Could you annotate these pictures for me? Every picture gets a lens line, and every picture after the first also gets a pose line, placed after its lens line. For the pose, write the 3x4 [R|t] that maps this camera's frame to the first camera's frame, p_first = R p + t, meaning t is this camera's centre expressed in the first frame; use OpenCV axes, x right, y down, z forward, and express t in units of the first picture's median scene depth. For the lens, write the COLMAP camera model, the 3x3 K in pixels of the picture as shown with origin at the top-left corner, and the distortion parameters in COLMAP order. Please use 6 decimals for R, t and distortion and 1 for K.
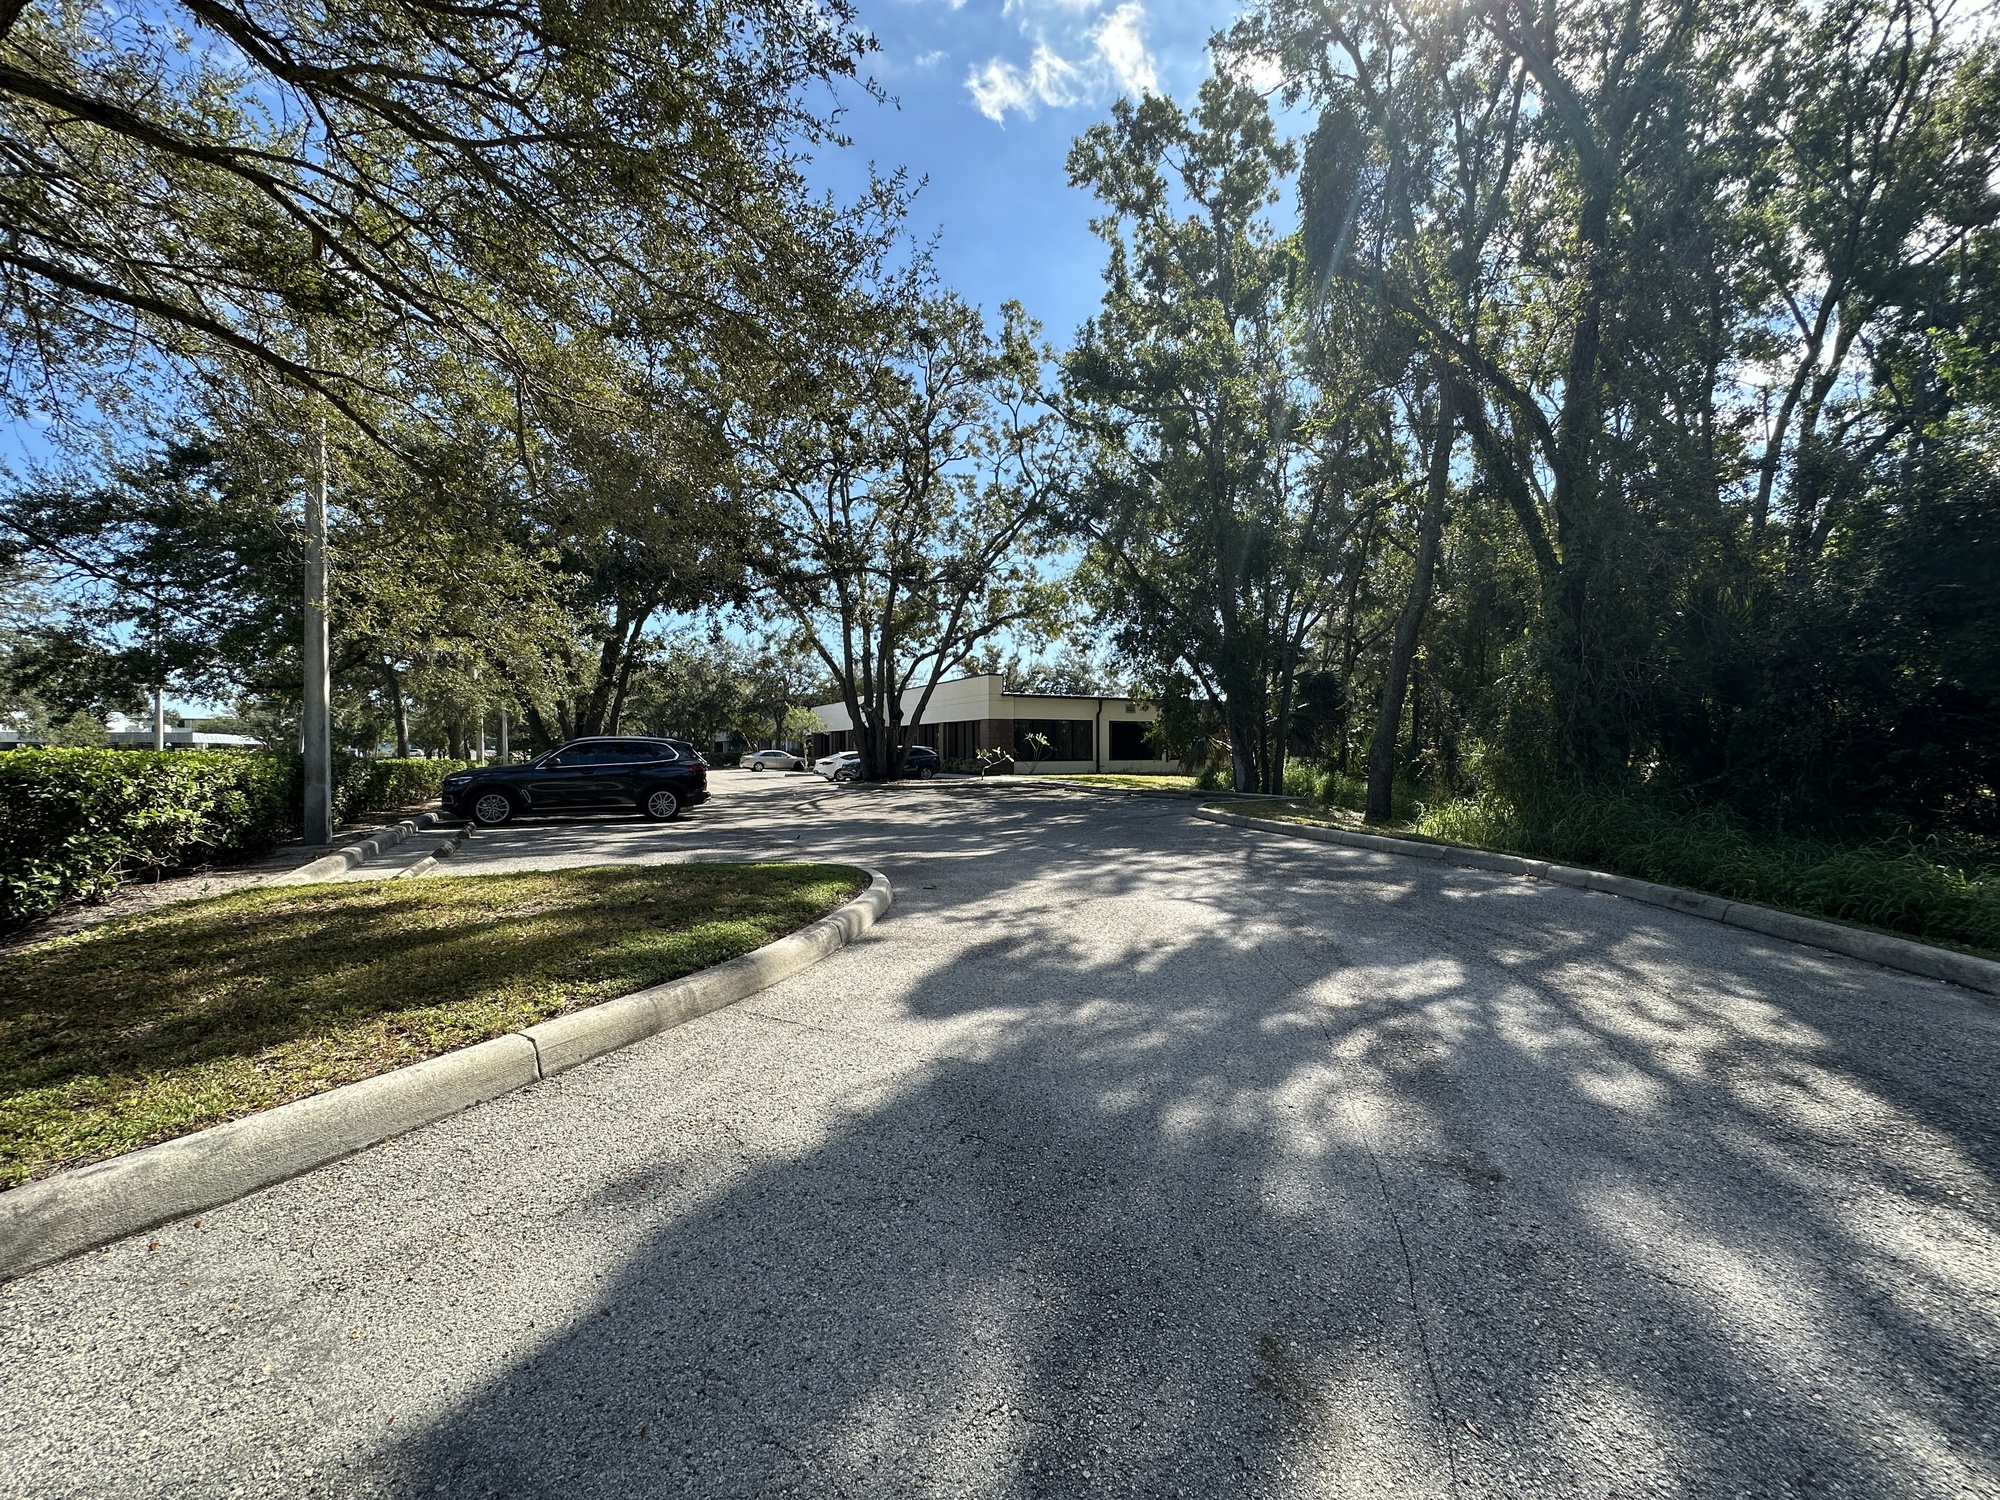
lens RADIAL K [[798.8, 0, 1001.0], [0, 798.8, 751.5], [0, 0, 1]] dist [-0.002668, -0.000440]
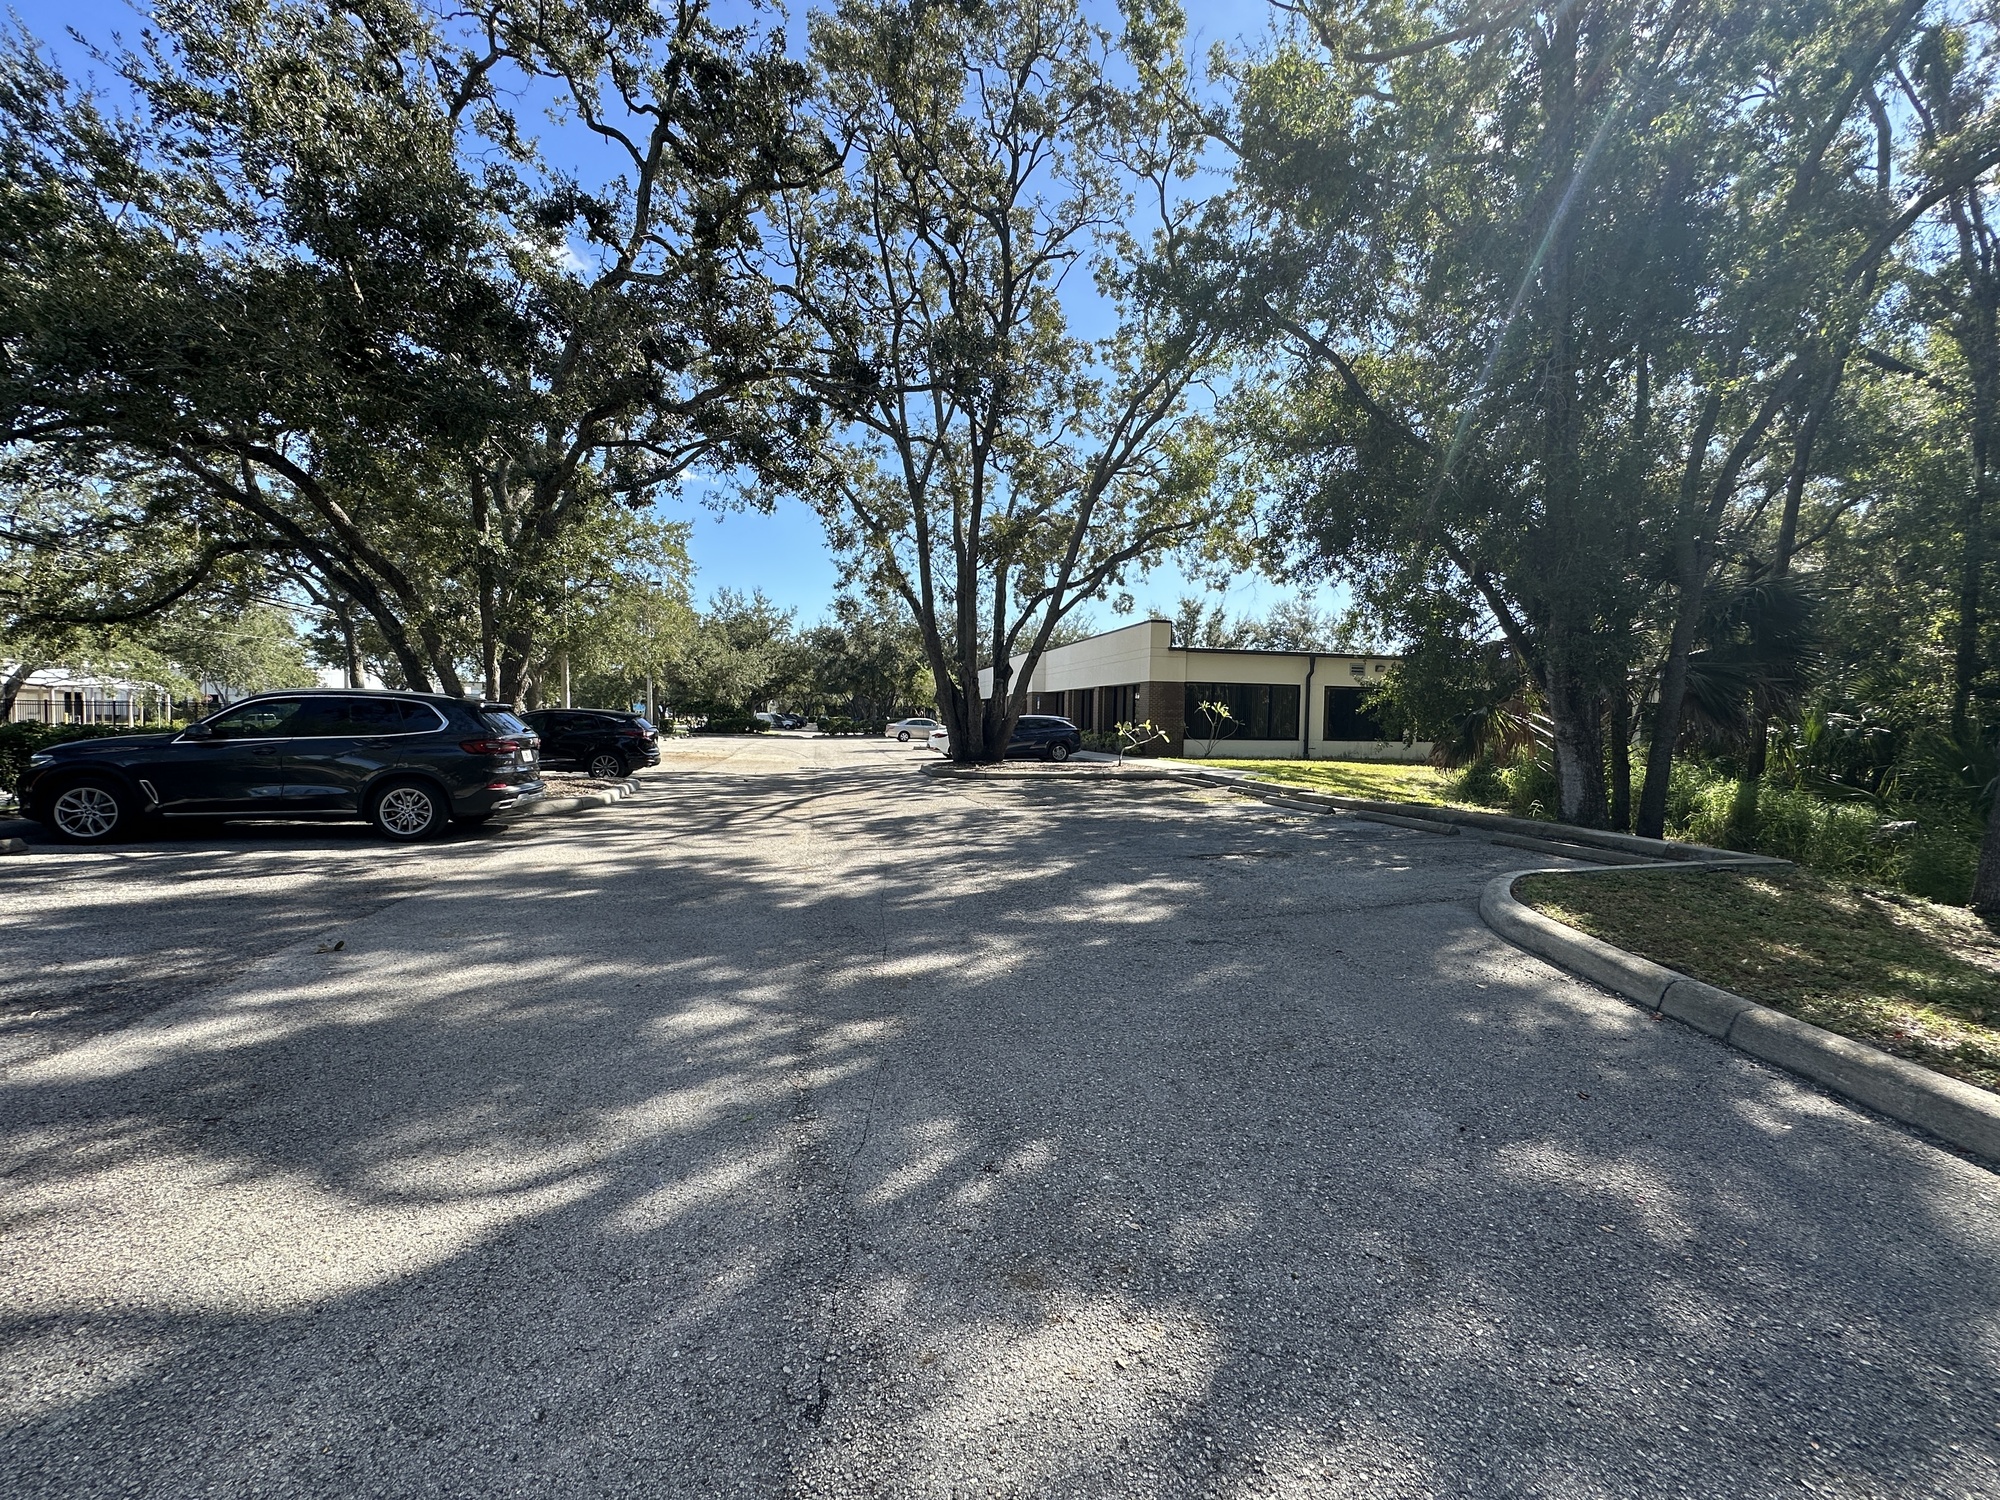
lens RADIAL K [[798.8, 0, 996.1], [0, 798.8, 743.7], [0, 0, 1]] dist [-0.002668, -0.000440]
pose [[0.961819, 0.028224, -0.272226, 0.054495], [-0.020800, 0.999330, 0.030120, -0.002143], [0.272893, -0.023308, 0.961762, 0.257772]]
